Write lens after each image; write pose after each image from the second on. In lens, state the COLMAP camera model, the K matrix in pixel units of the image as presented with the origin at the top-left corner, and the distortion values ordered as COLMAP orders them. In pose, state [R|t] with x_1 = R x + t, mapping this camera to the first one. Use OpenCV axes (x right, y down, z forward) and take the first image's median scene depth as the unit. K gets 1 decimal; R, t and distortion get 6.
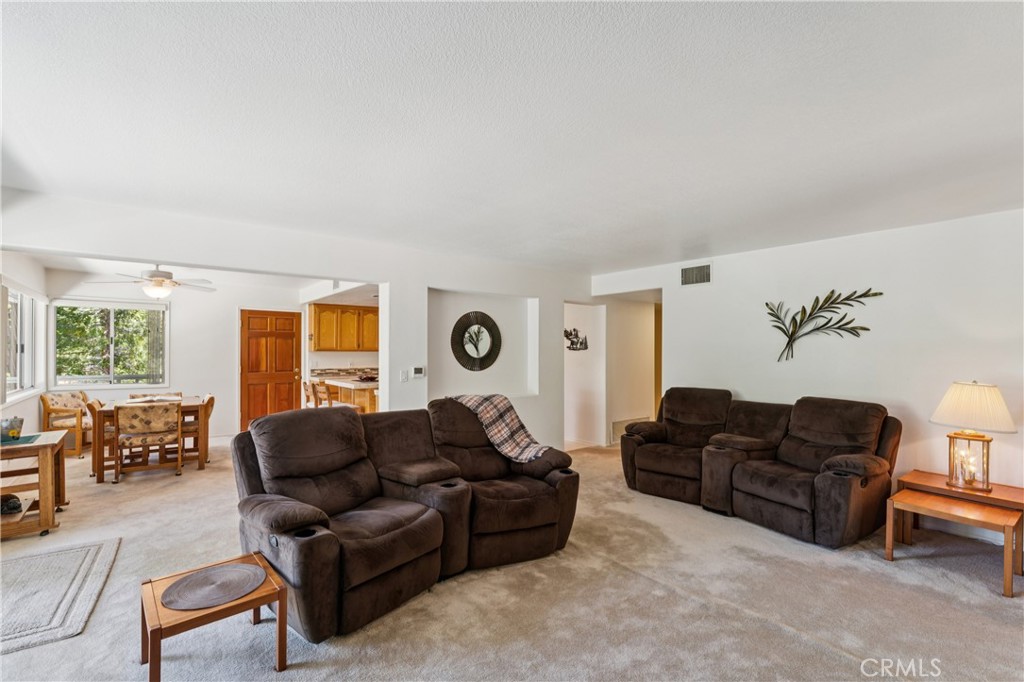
lens RADIAL K [[466.5, 0, 511.1], [0, 466.5, 344.5], [0, 0, 1]] dist [-0.000414, 0.000026]
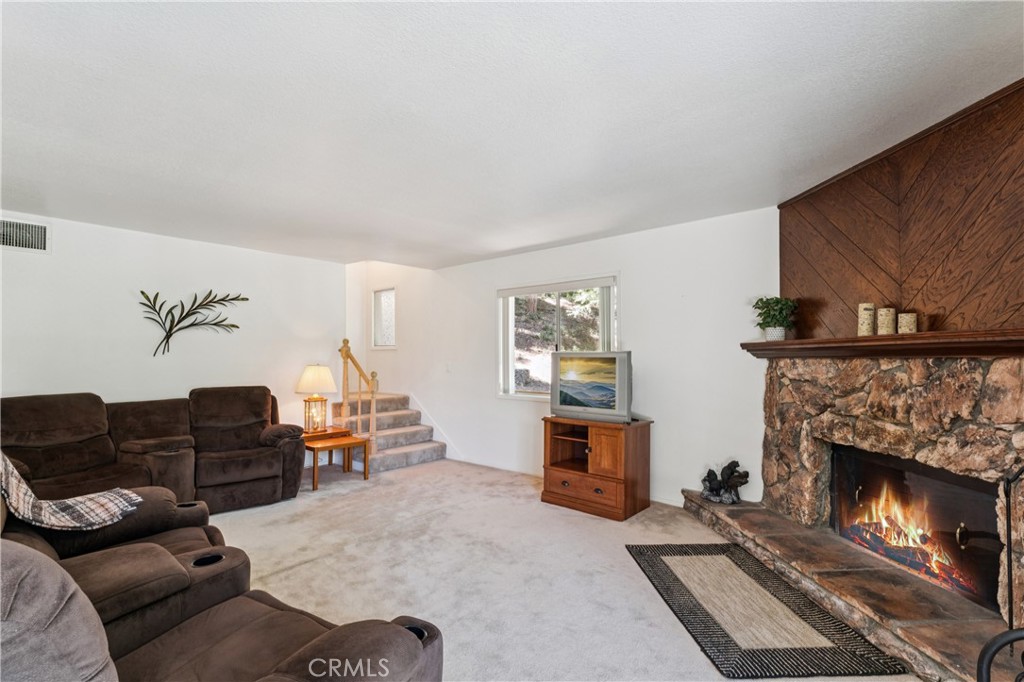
lens RADIAL K [[466.5, 0, 511.0], [0, 466.5, 342.7], [0, 0, 1]] dist [-0.000414, 0.000026]
pose [[-0.207869, 0.026959, 0.977785, -0.531443], [0.001916, 0.999629, -0.027154, 0.038769], [-0.978155, -0.003771, -0.207844, 0.527047]]
